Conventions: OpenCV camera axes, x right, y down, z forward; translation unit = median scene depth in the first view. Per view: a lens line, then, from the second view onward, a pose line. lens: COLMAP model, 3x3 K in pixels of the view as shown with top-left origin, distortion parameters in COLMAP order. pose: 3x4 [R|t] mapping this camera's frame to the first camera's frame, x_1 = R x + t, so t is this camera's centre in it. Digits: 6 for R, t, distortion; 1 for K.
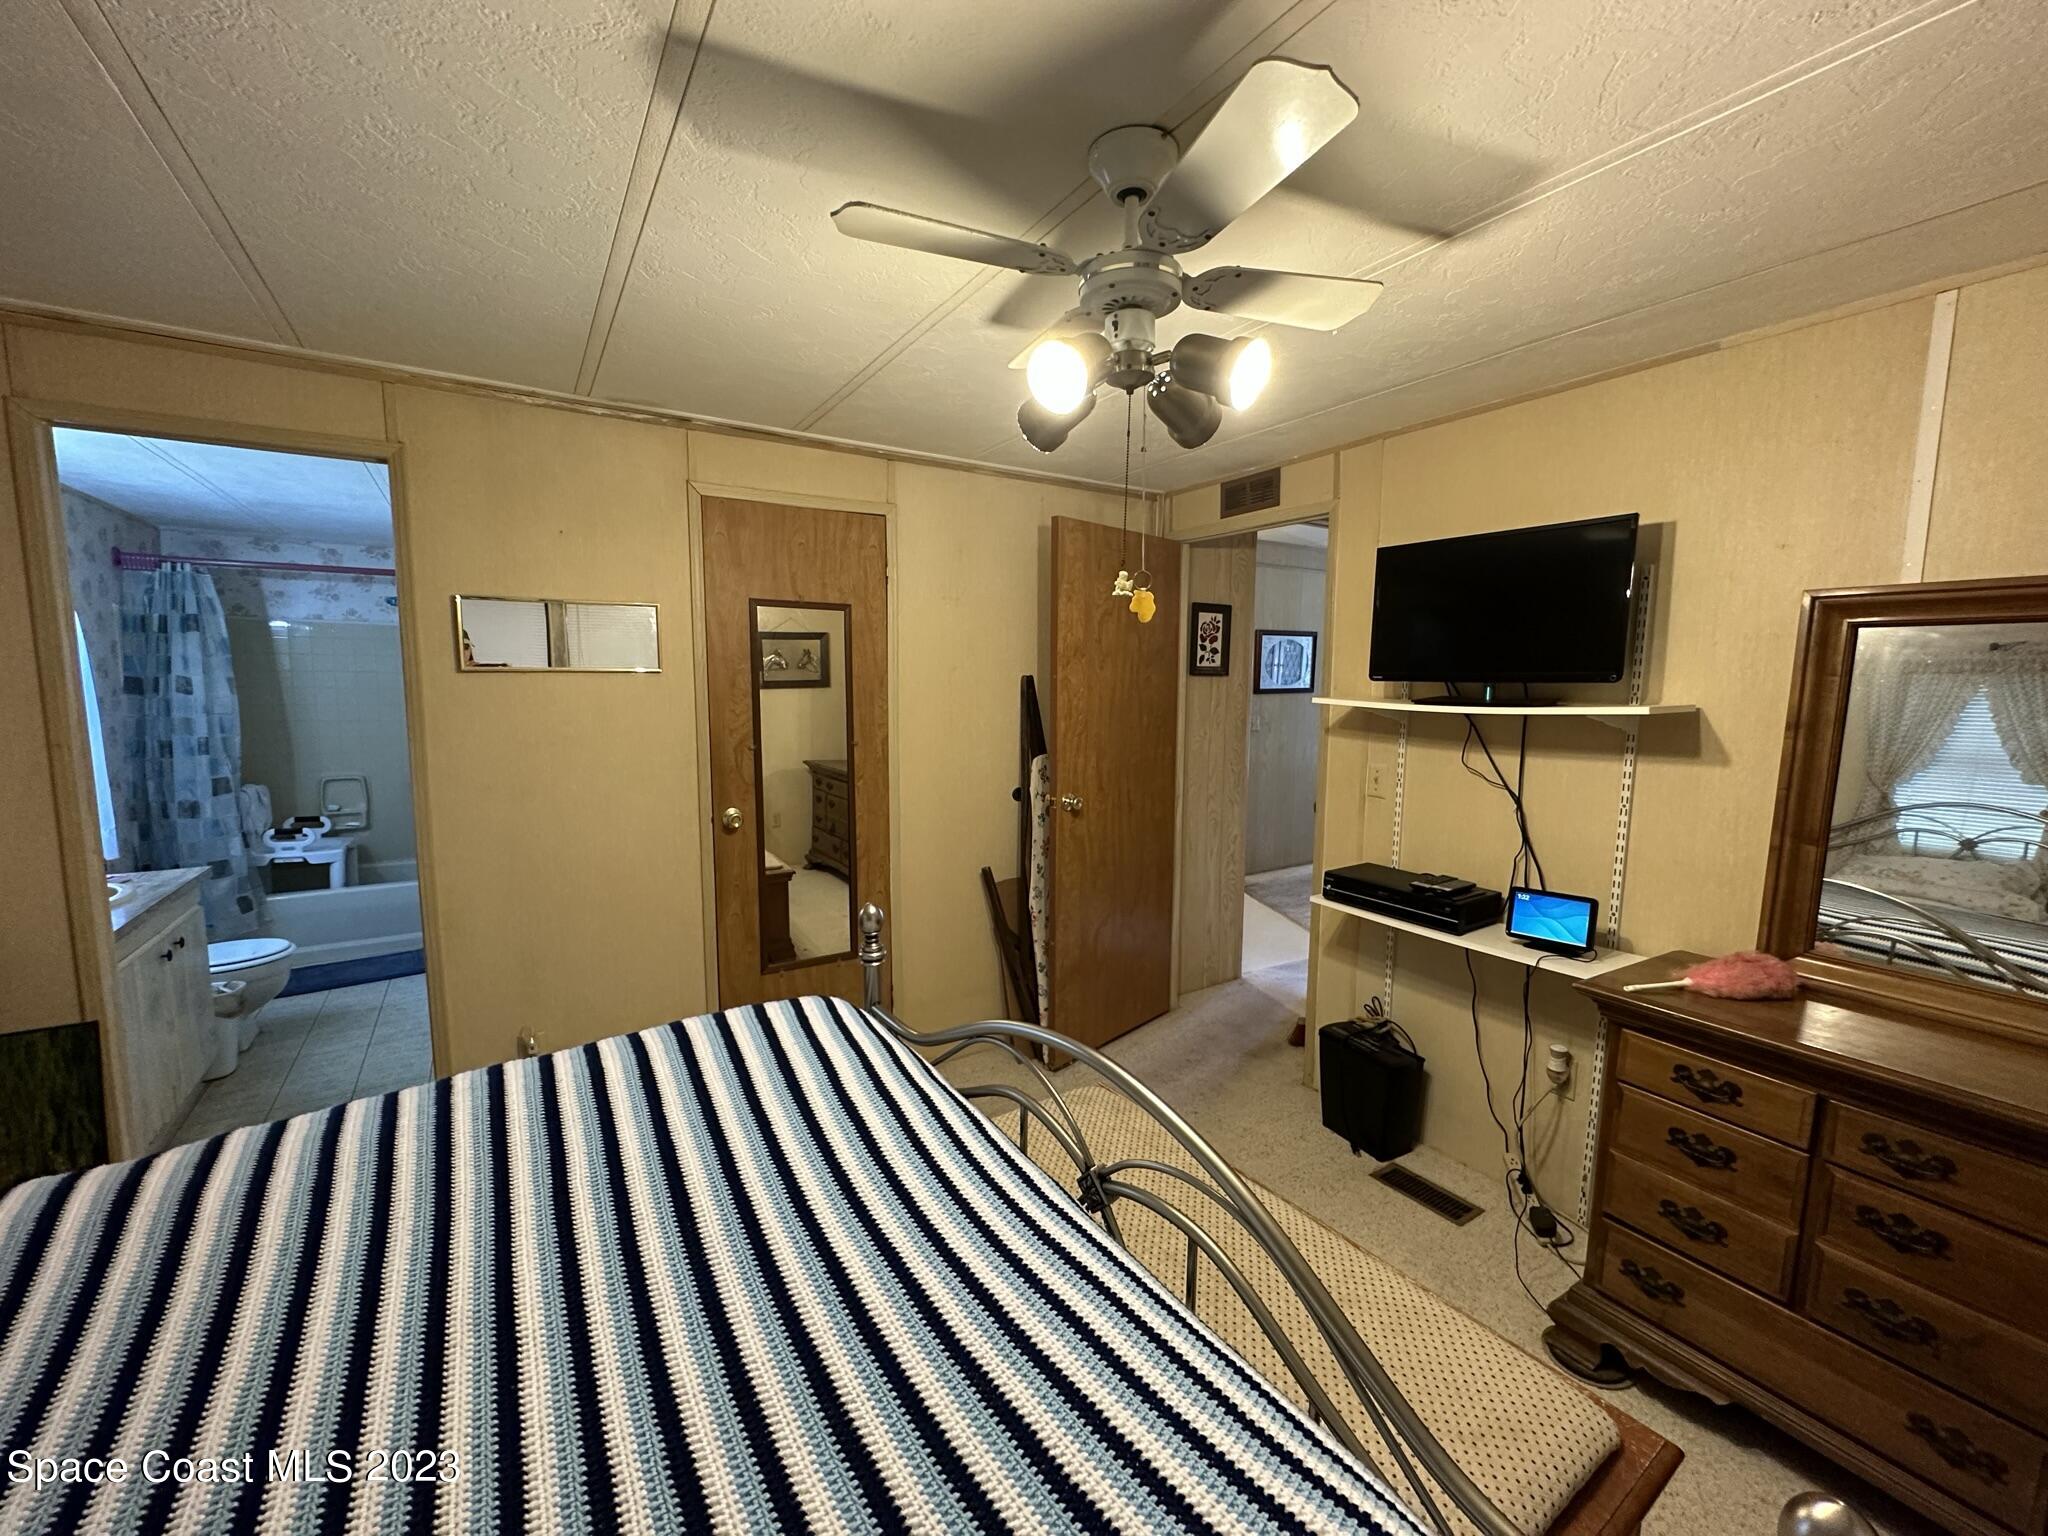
lens RADIAL K [[818.0, 0, 1026.0], [0, 818.0, 768.4], [0, 0, 1]] dist [-0.000536, 0.000220]
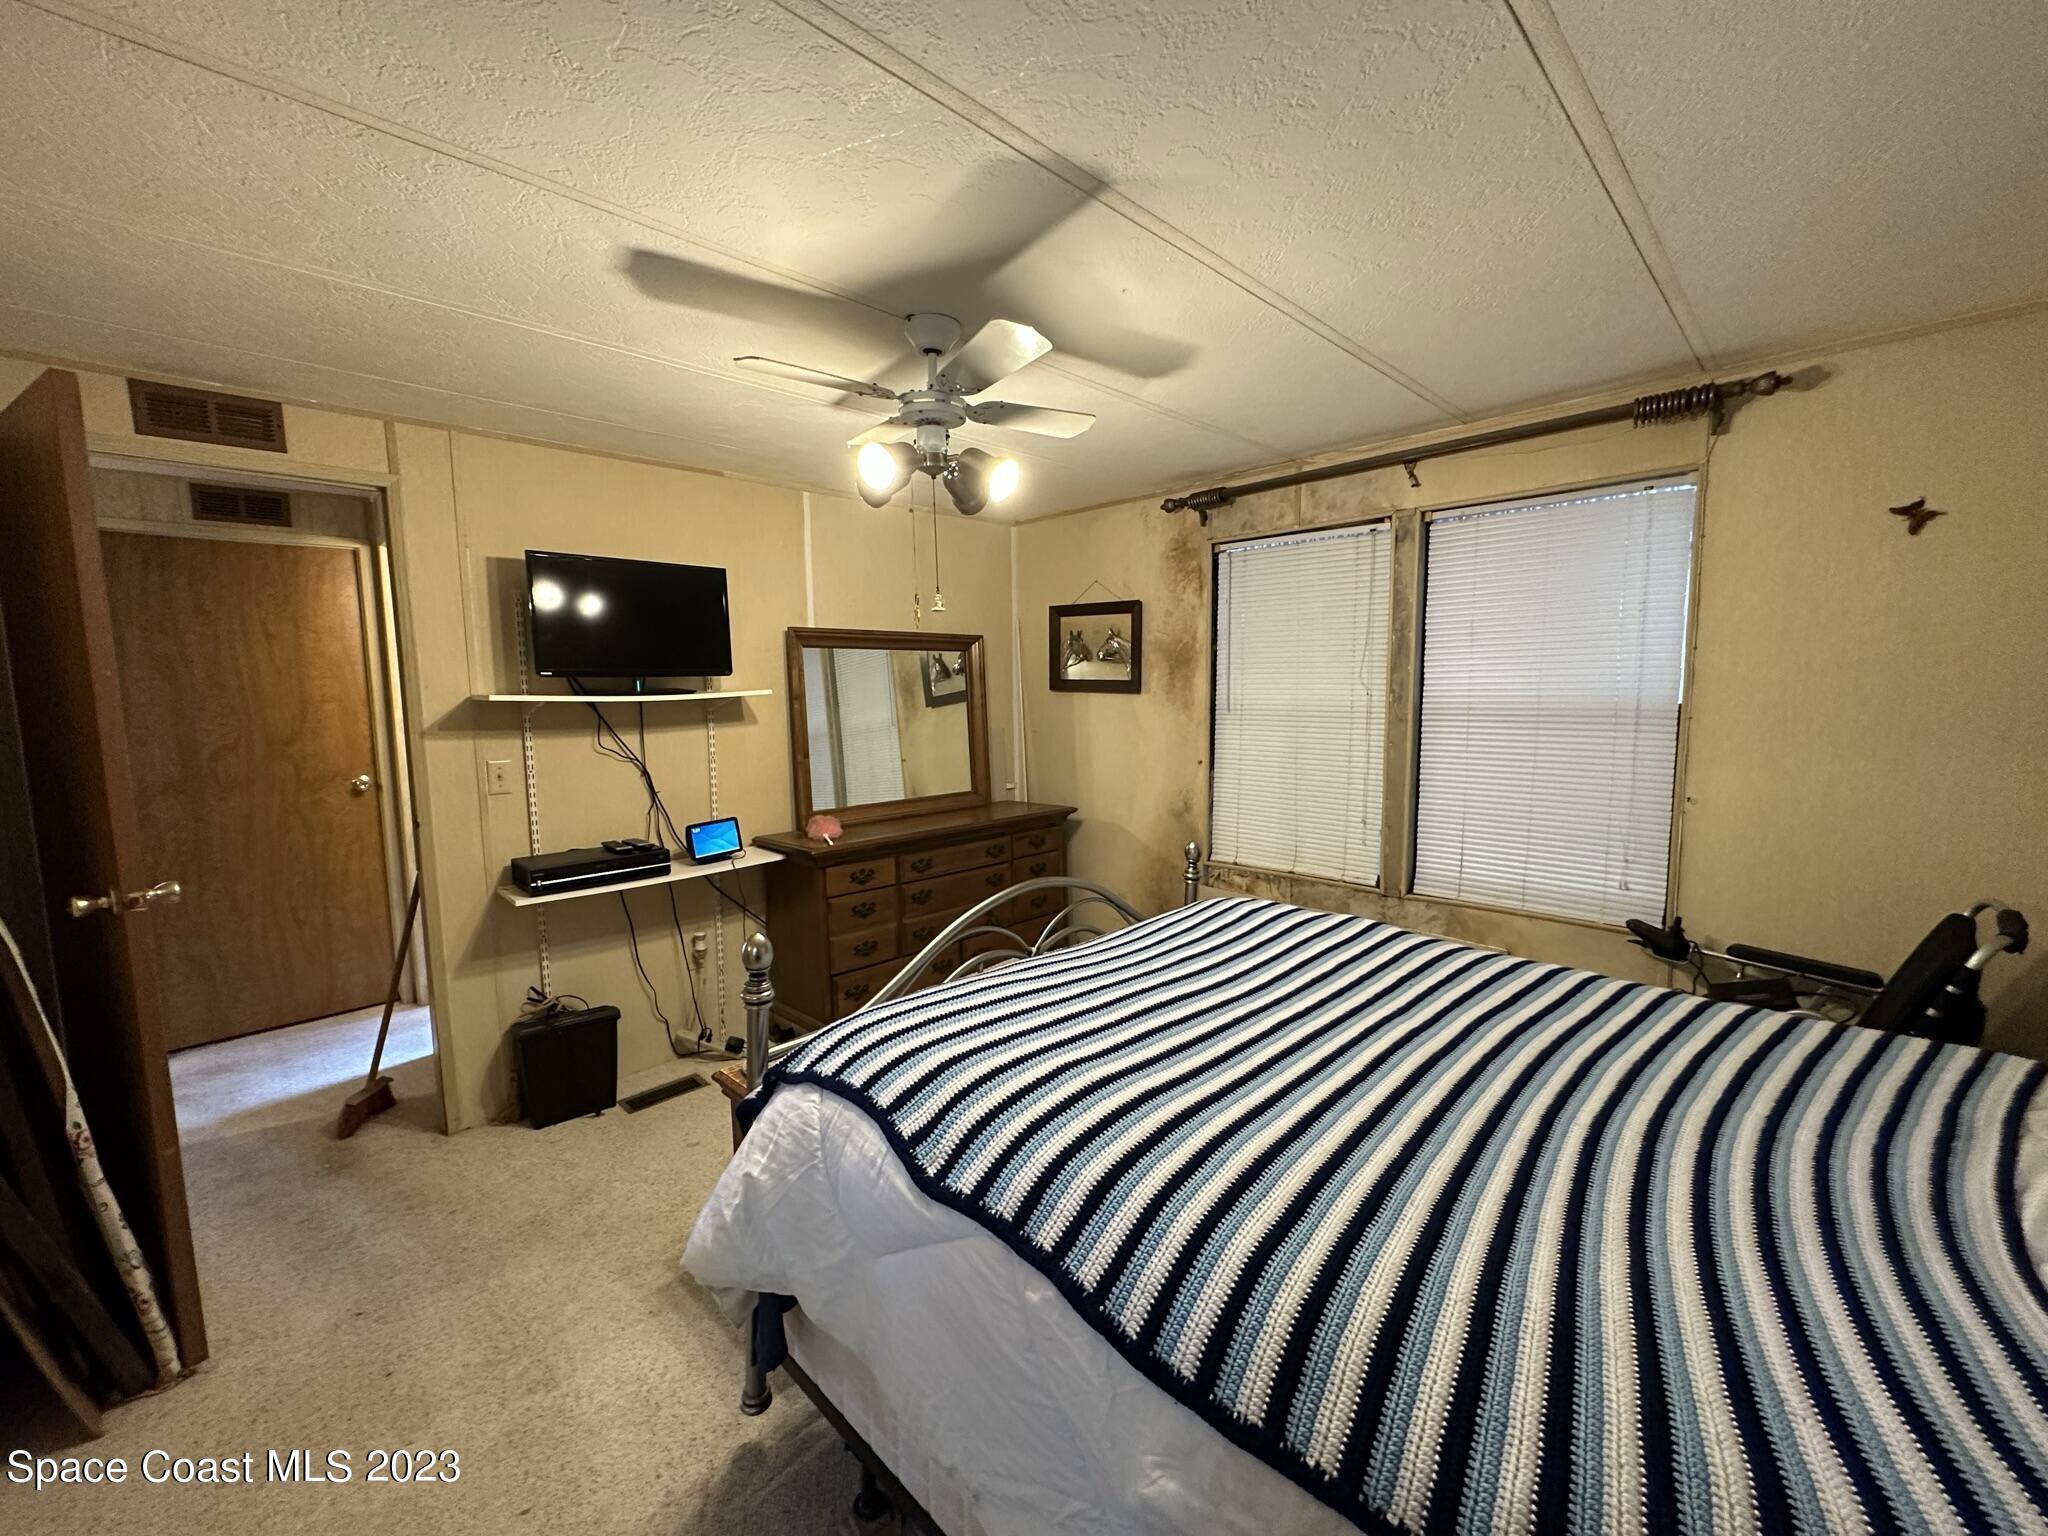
lens RADIAL K [[818.0, 0, 1031.9], [0, 818.0, 770.0], [0, 0, 1]] dist [-0.000536, 0.000220]
pose [[-0.223361, -0.110308, 0.968474, -0.790474], [0.116786, 0.983390, 0.138942, -0.065937], [-0.967714, 0.144139, -0.206769, 0.666310]]
